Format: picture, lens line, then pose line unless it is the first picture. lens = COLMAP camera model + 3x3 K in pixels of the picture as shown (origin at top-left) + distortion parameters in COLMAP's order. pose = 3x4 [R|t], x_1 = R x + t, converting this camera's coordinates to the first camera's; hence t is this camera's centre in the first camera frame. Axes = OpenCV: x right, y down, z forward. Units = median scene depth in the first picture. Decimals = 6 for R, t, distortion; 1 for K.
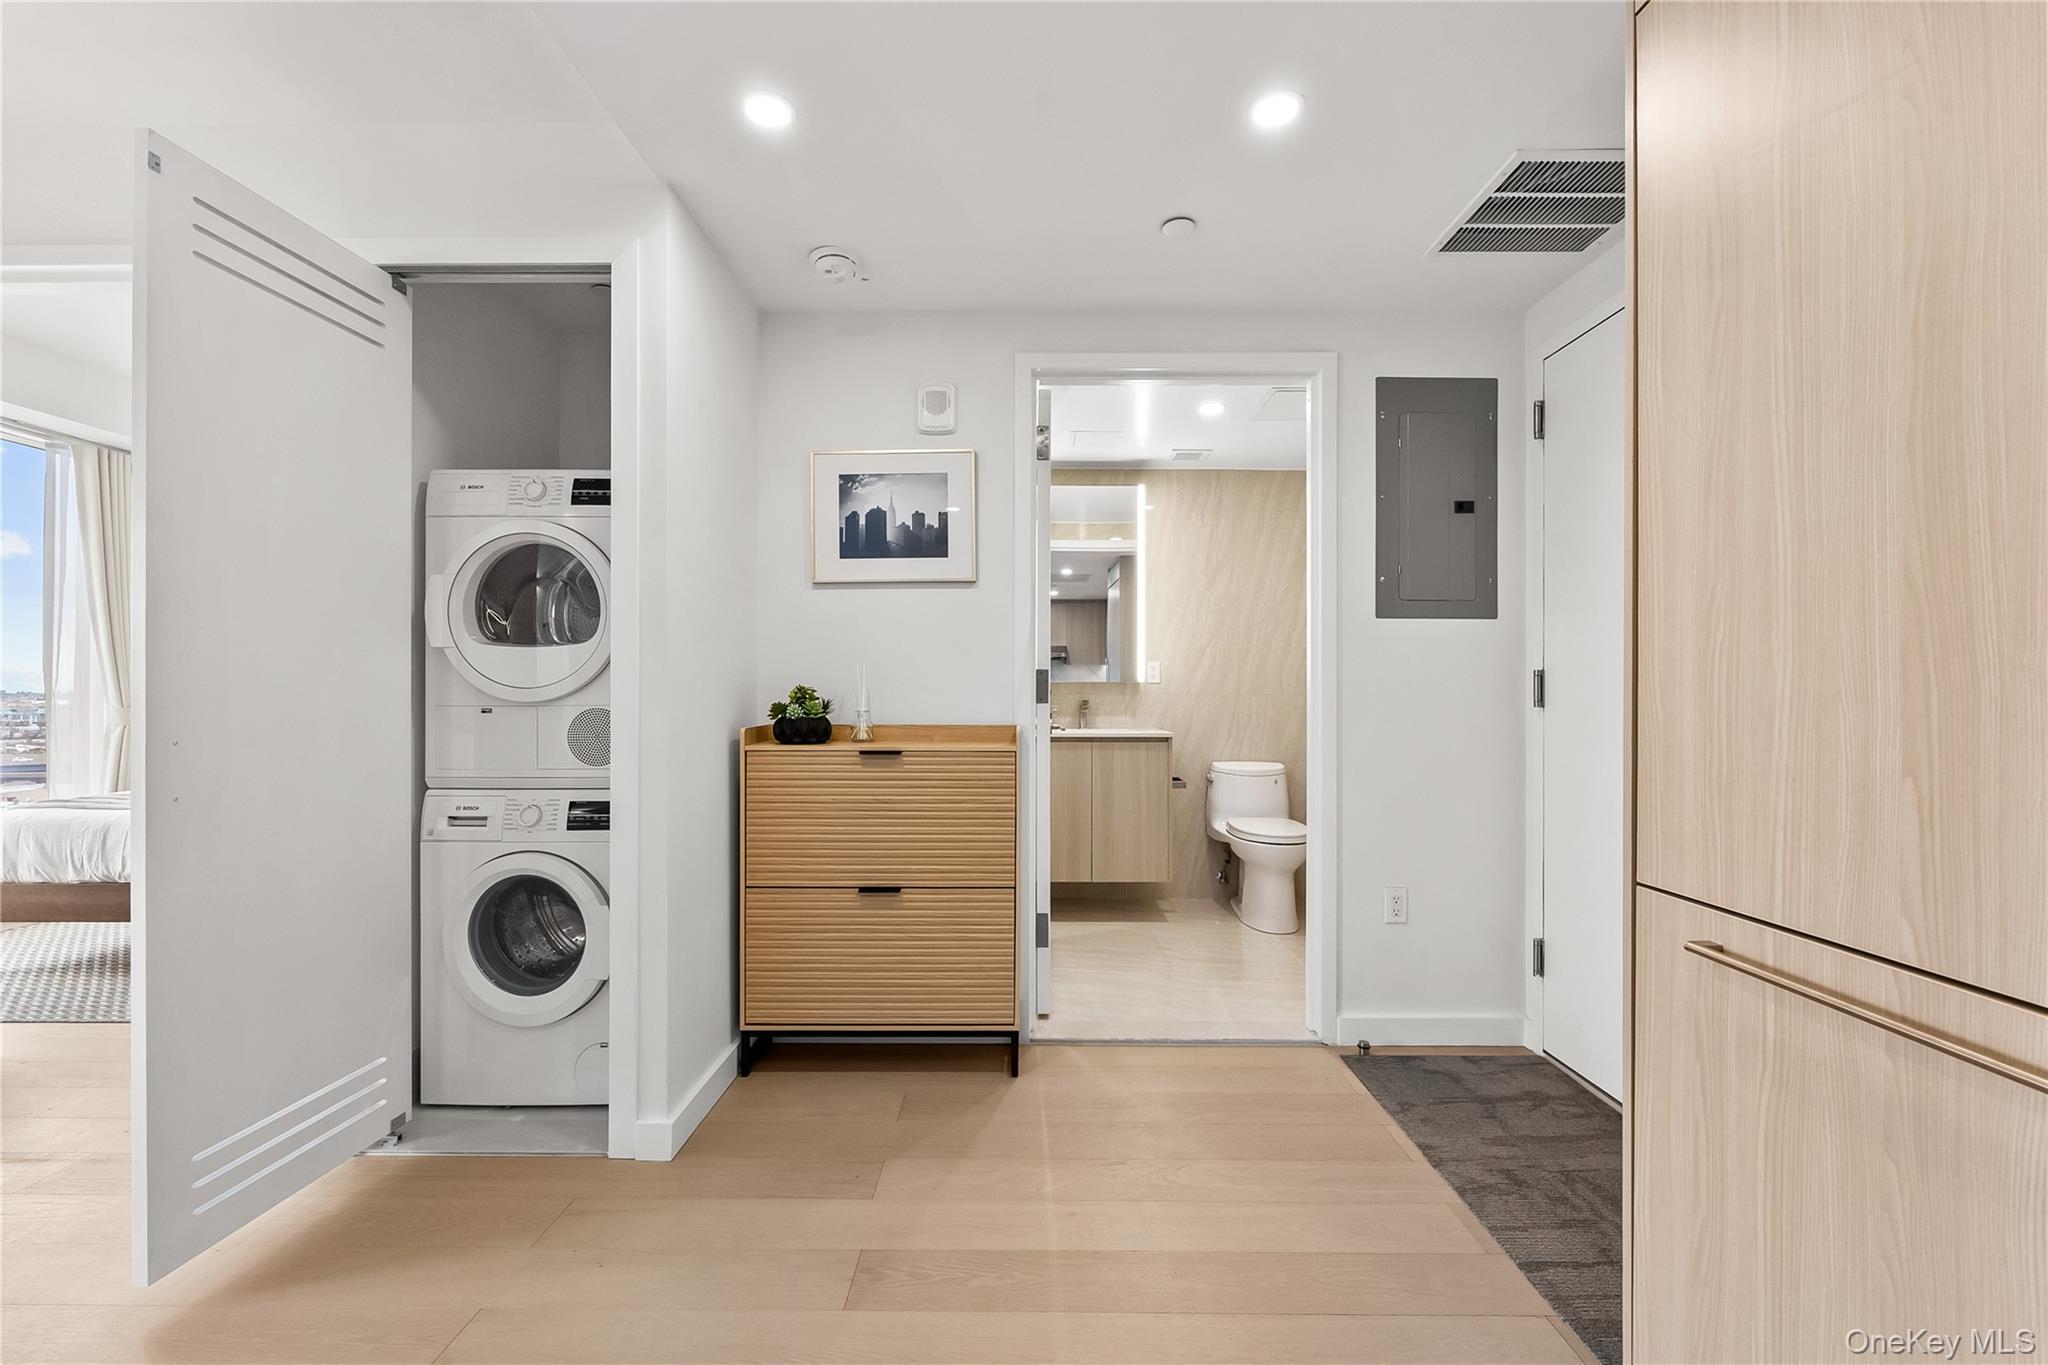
lens RADIAL K [[832.5, 0, 1029.2], [0, 832.5, 681.2], [0, 0, 1]] dist [0.004326, 0.001952]
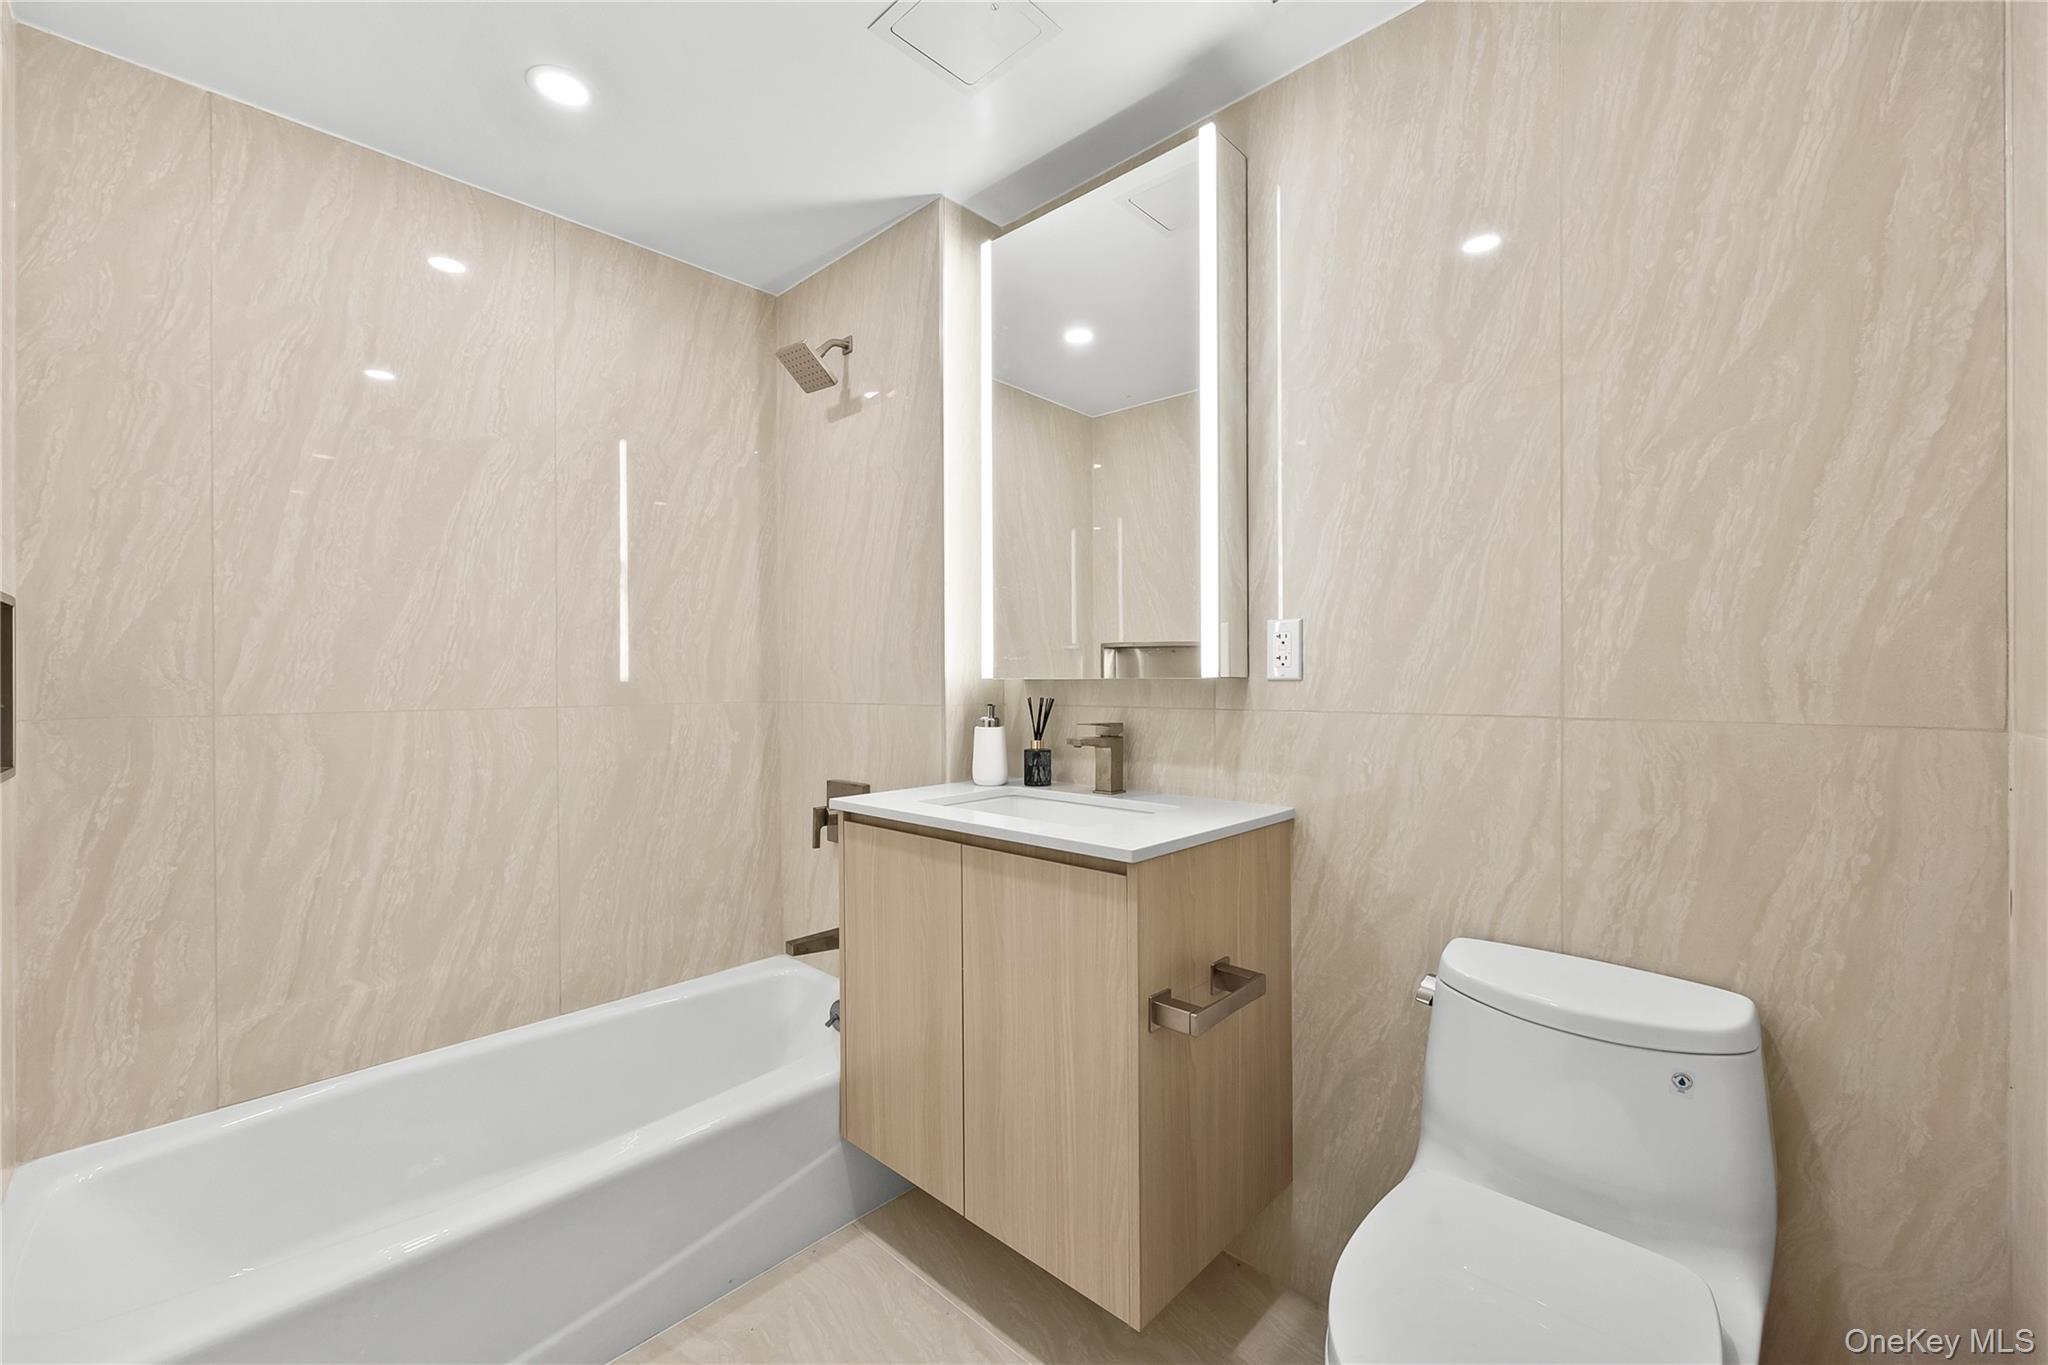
lens RADIAL K [[832.5, 0, 1024.3], [0, 832.5, 676.6], [0, 0, 1]] dist [0.004326, 0.001952]
pose [[0.732668, -0.011266, -0.680493, 0.311024], [0.015454, 0.999881, 0.000085, -0.000929], [0.680411, -0.010579, 0.732754, 0.665141]]
